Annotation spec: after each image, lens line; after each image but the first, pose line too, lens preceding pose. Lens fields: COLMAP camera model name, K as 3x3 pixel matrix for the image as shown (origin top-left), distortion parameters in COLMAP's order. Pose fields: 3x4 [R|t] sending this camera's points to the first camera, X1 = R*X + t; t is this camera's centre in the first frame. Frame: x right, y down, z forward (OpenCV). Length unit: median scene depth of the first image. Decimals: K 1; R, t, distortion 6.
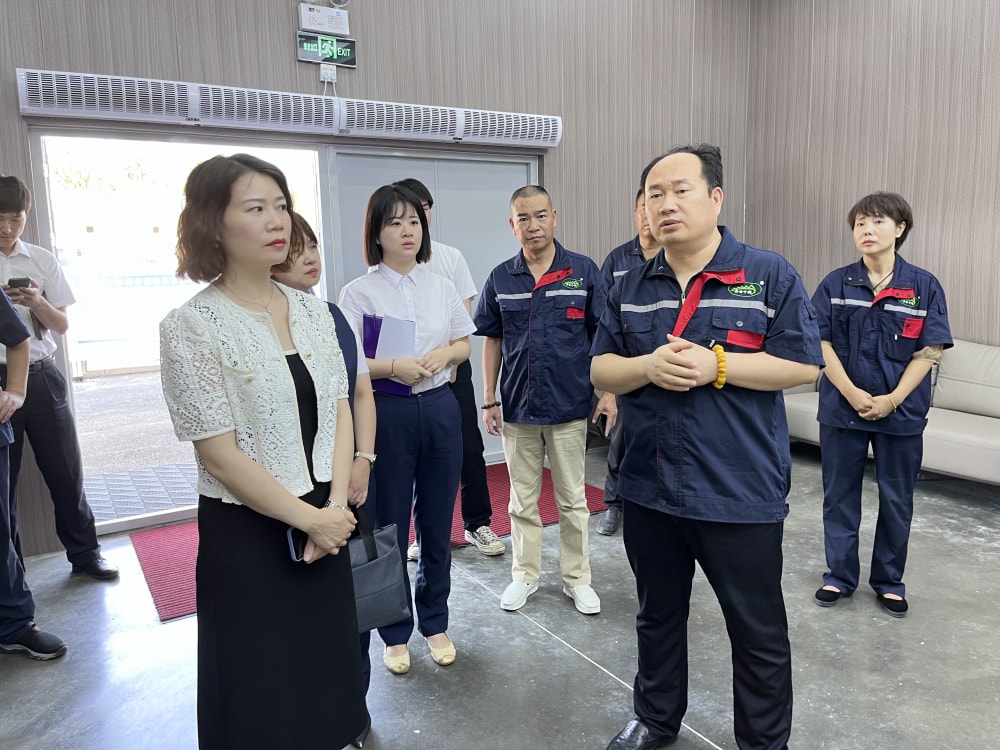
lens RADIAL K [[785.4, 0, 490.9], [0, 785.4, 373.8], [0, 0, 1]] dist [0.012860, -0.030464]
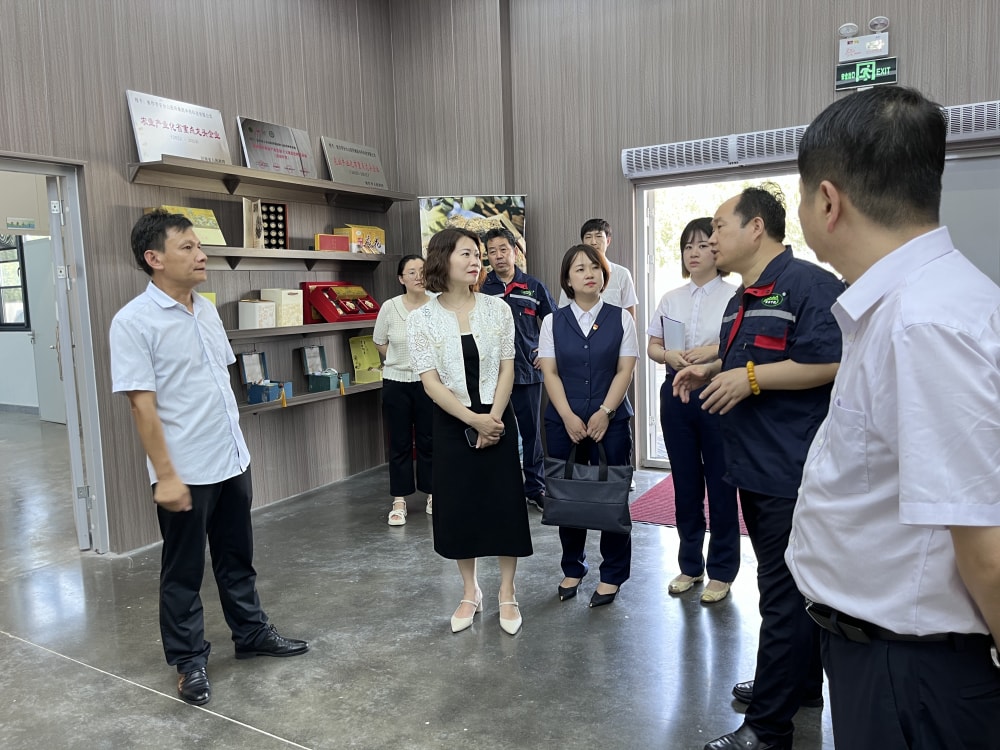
lens RADIAL K [[758.9, 0, 503.0], [0, 758.9, 367.3], [0, 0, 1]] dist [0.064816, -0.086305]
pose [[0.490370, 0.091331, -0.866715, 0.580346], [-0.092392, 0.994337, 0.052506, -0.020854], [0.866603, 0.054330, 0.496032, 0.069451]]
